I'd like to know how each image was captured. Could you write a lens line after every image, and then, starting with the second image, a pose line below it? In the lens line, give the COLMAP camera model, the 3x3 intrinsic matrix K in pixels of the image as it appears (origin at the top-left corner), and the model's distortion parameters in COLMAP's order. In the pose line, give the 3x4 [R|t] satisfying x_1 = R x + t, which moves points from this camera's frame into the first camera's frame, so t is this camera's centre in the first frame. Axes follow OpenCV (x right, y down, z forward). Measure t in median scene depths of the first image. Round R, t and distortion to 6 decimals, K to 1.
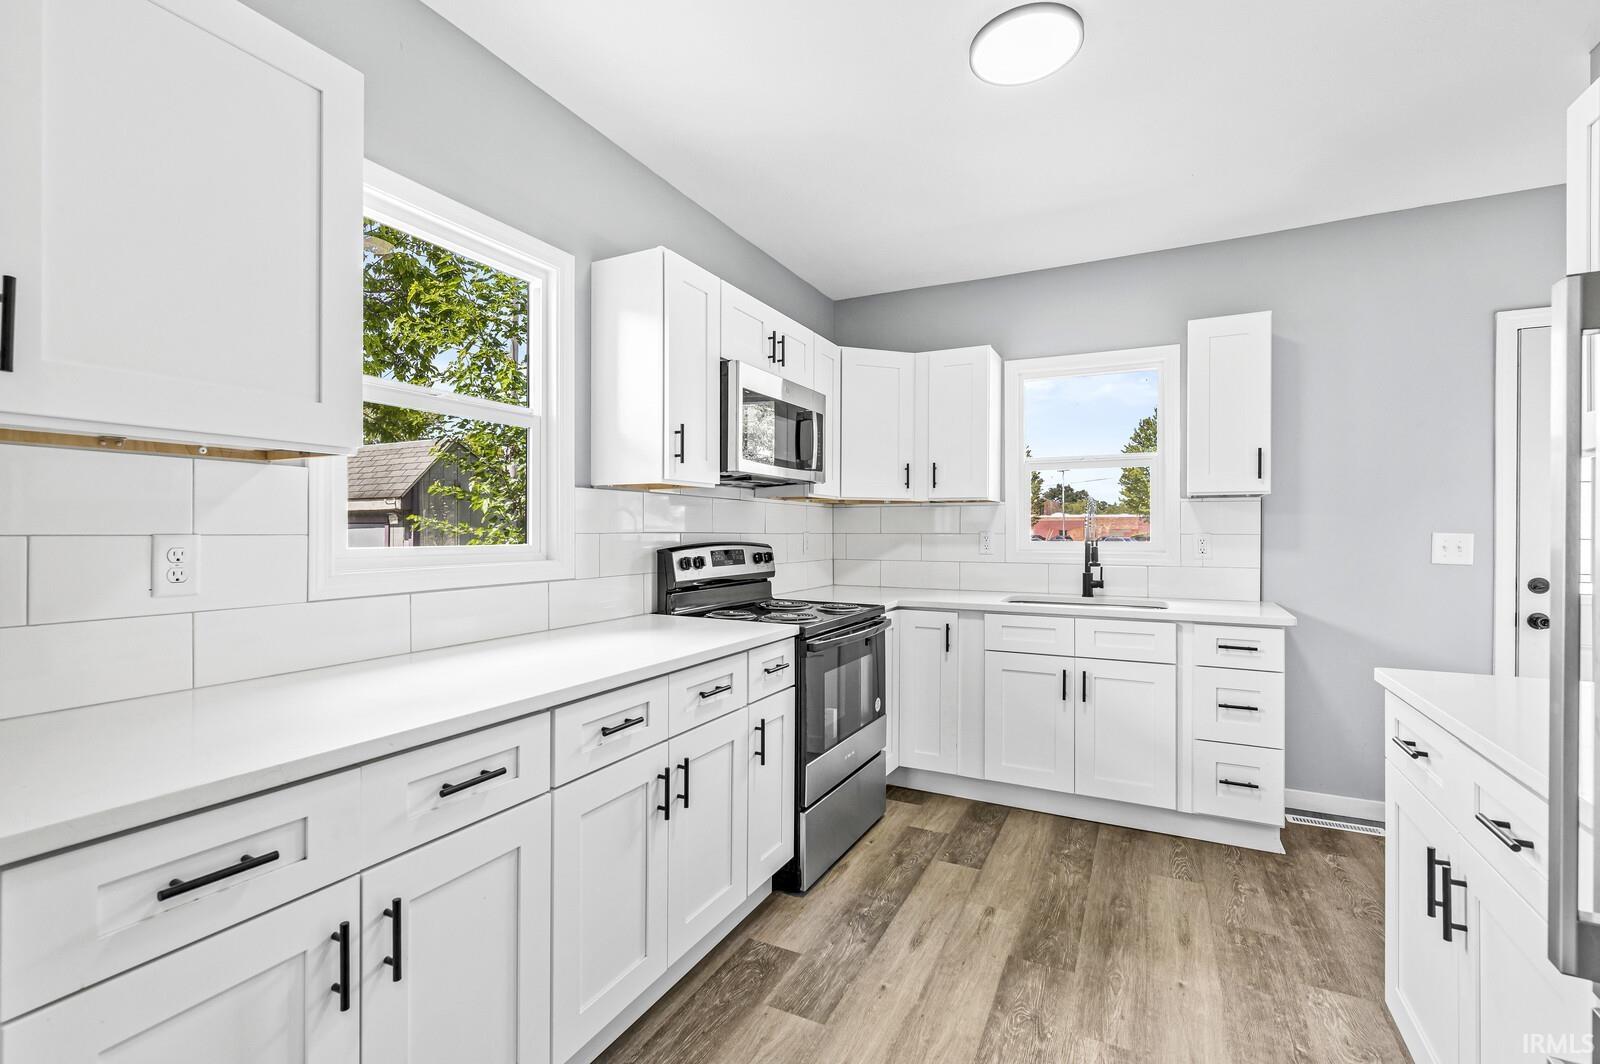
lens RADIAL K [[694.7, 0, 806.7], [0, 694.7, 534.6], [0, 0, 1]] dist [-0.000484, -0.000282]
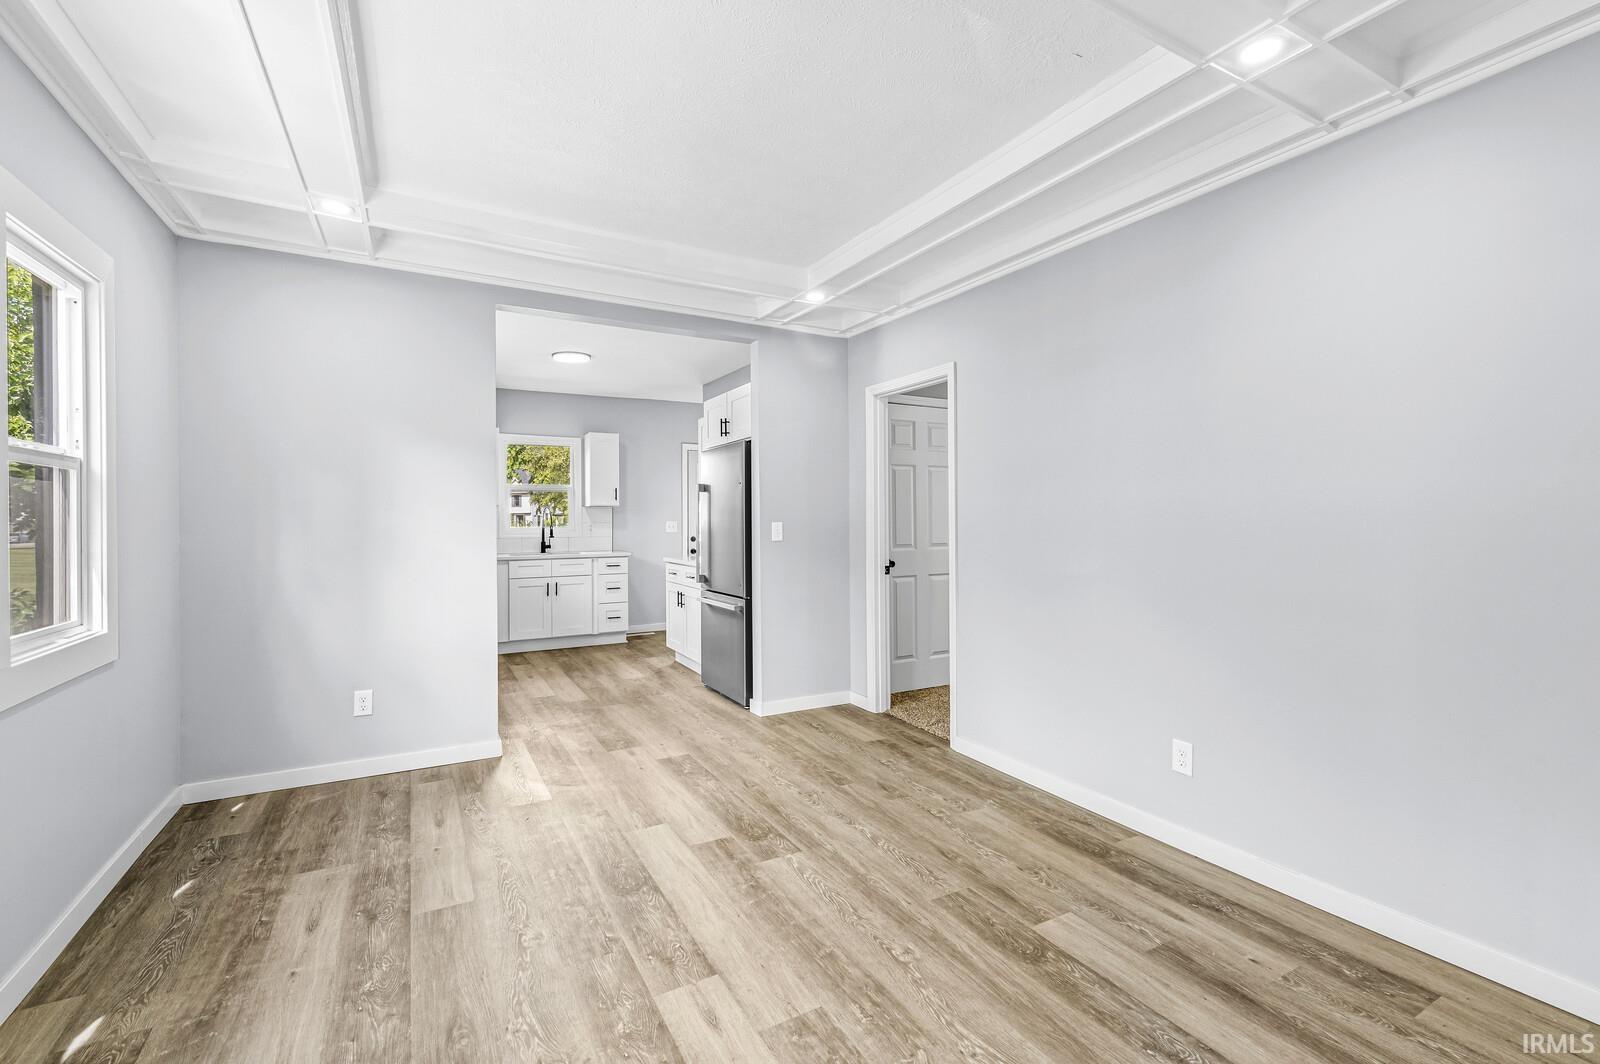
lens RADIAL K [[694.7, 0, 802.1], [0, 694.7, 521.1], [0, 0, 1]] dist [-0.000484, -0.000282]
pose [[0.566044, -0.007203, 0.824344, -1.142630], [0.011447, 0.999934, 0.000877, 0.001513], [-0.824296, 0.008940, 0.566089, -1.076932]]
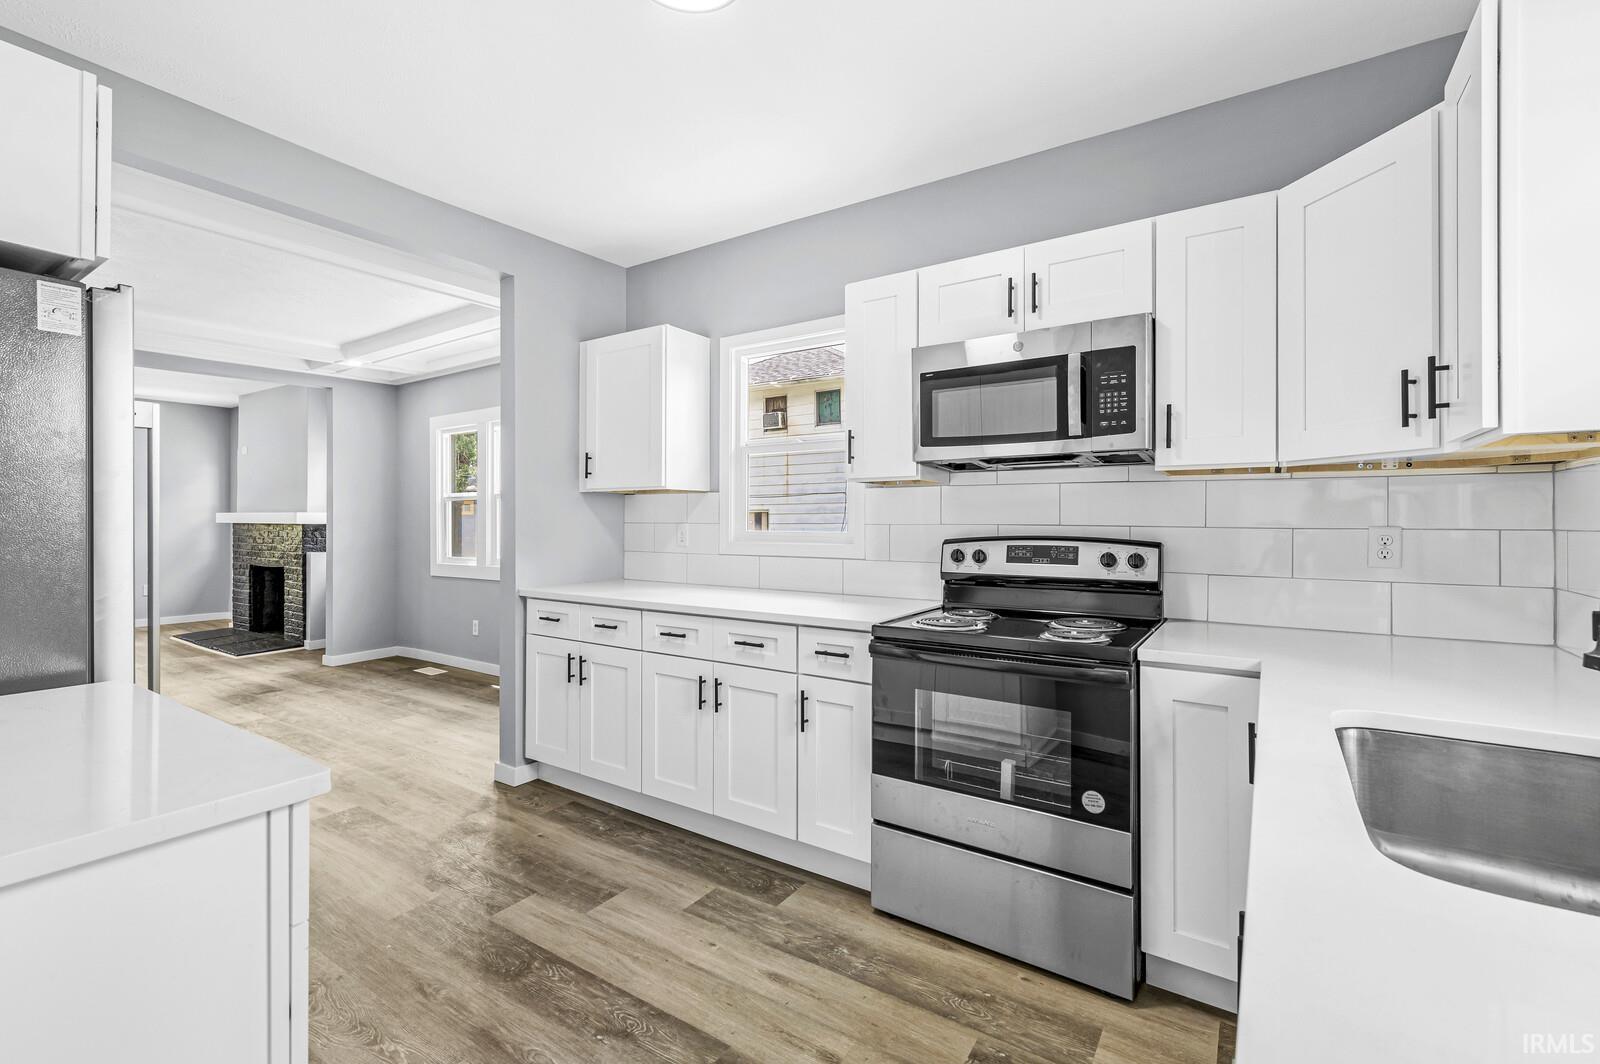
lens RADIAL K [[694.7, 0, 808.3], [0, 694.7, 517.7], [0, 0, 1]] dist [-0.000484, -0.000282]
pose [[-0.117407, -0.006229, -0.993064, 0.857301], [-0.006642, 0.999963, -0.005487, -0.005892], [0.993062, 0.005952, -0.117444, 0.930147]]
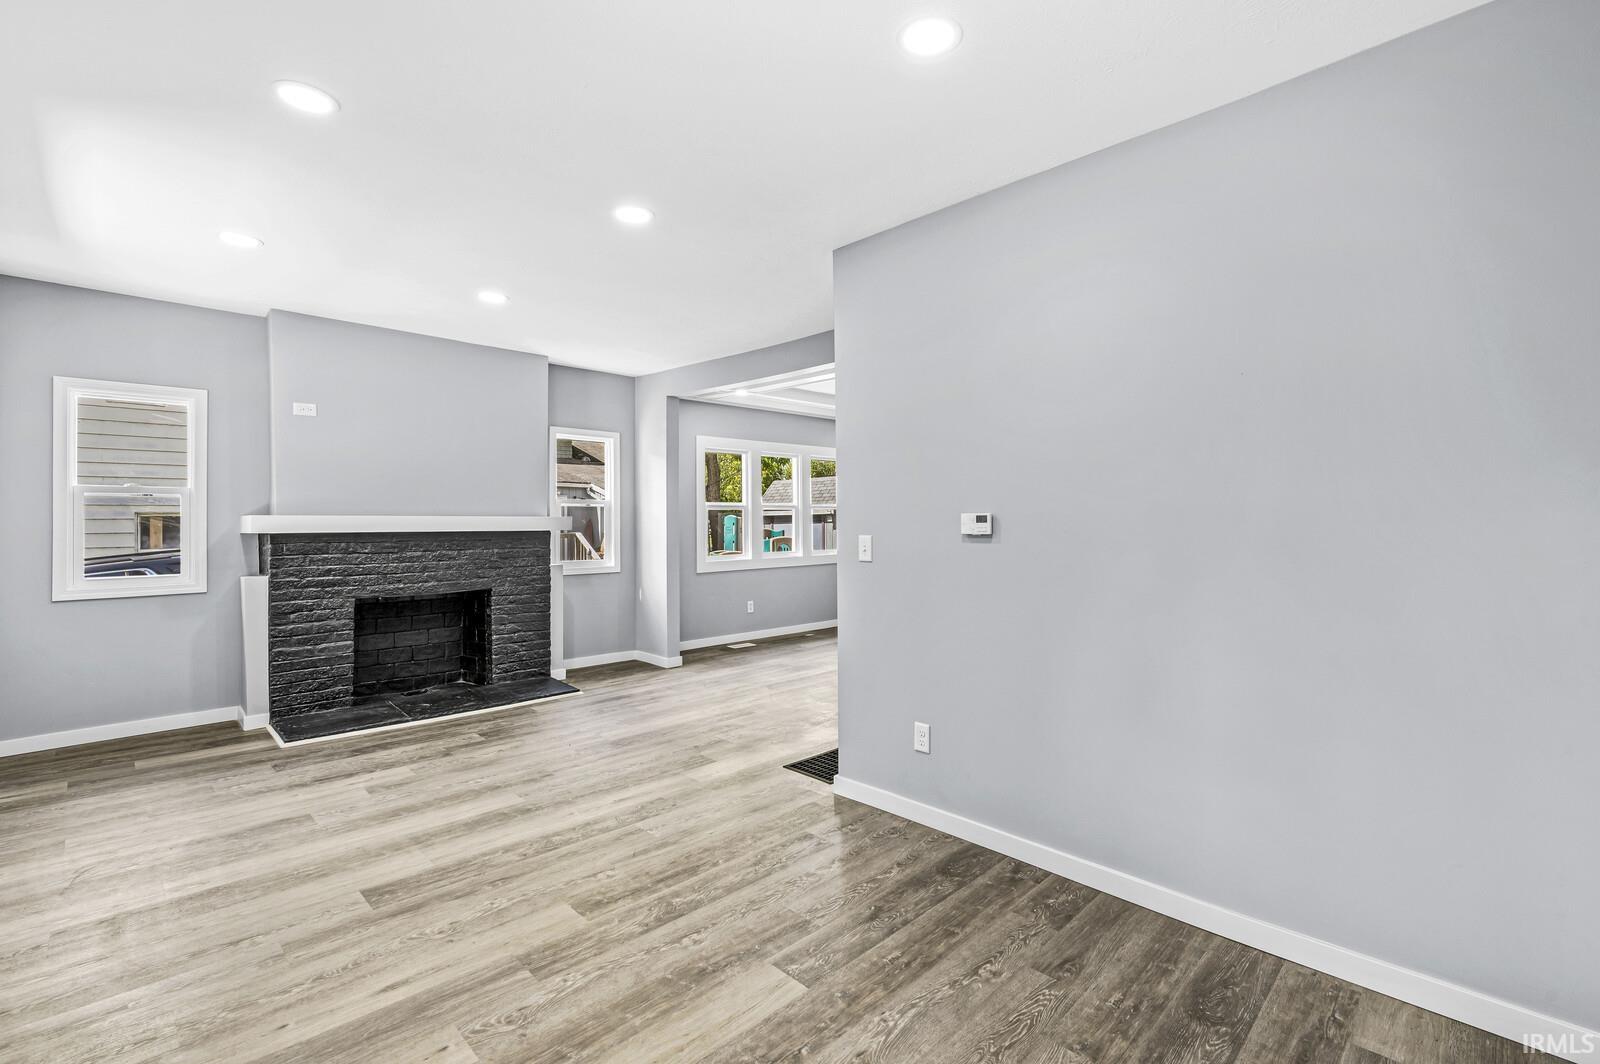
lens RADIAL K [[718.4, 0, 795.1], [0, 718.4, 523.3], [0, 0, 1]] dist [0.003755, -0.000392]
pose [[0.940804, -0.008005, -0.338857, -0.016027], [0.007128, 0.999967, -0.003834, 0.007201], [0.338876, 0.001191, 0.940830, -3.053937]]
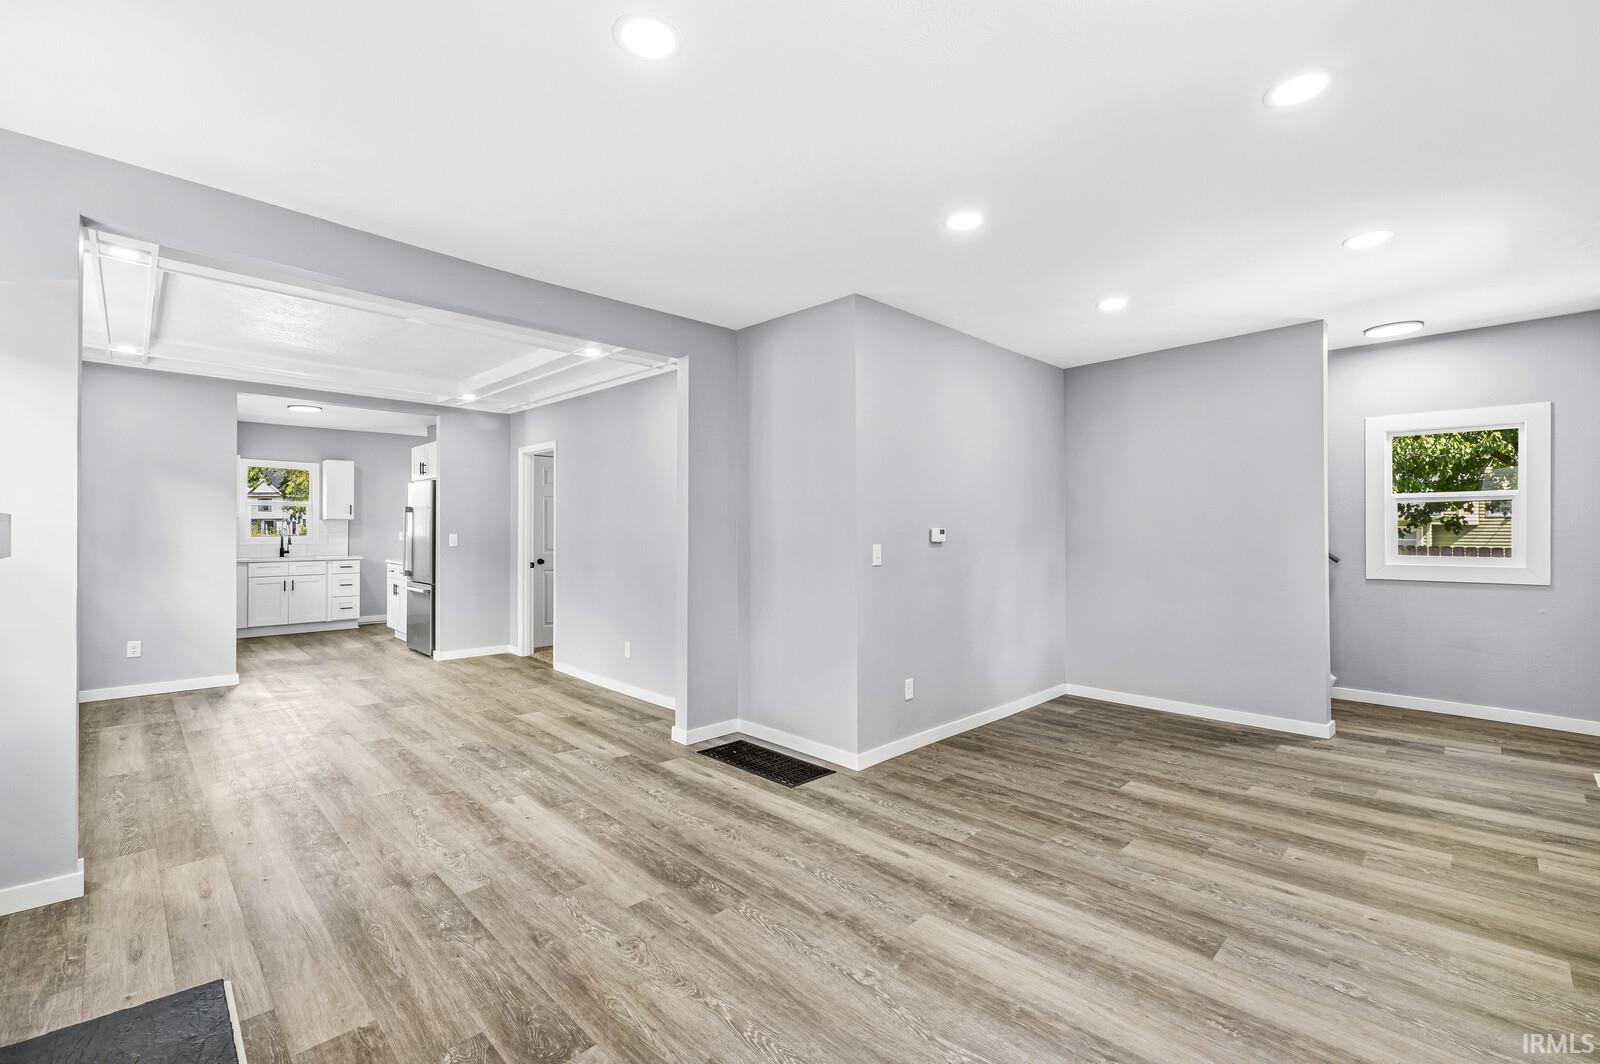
lens RADIAL K [[694.7, 0, 807.8], [0, 694.7, 530.1], [0, 0, 1]] dist [-0.000484, -0.000282]
pose [[0.323139, -0.002673, 0.946348, -1.809822], [0.002849, 0.999994, 0.001851, -0.011242], [-0.946347, 0.002098, 0.323145, -2.161417]]
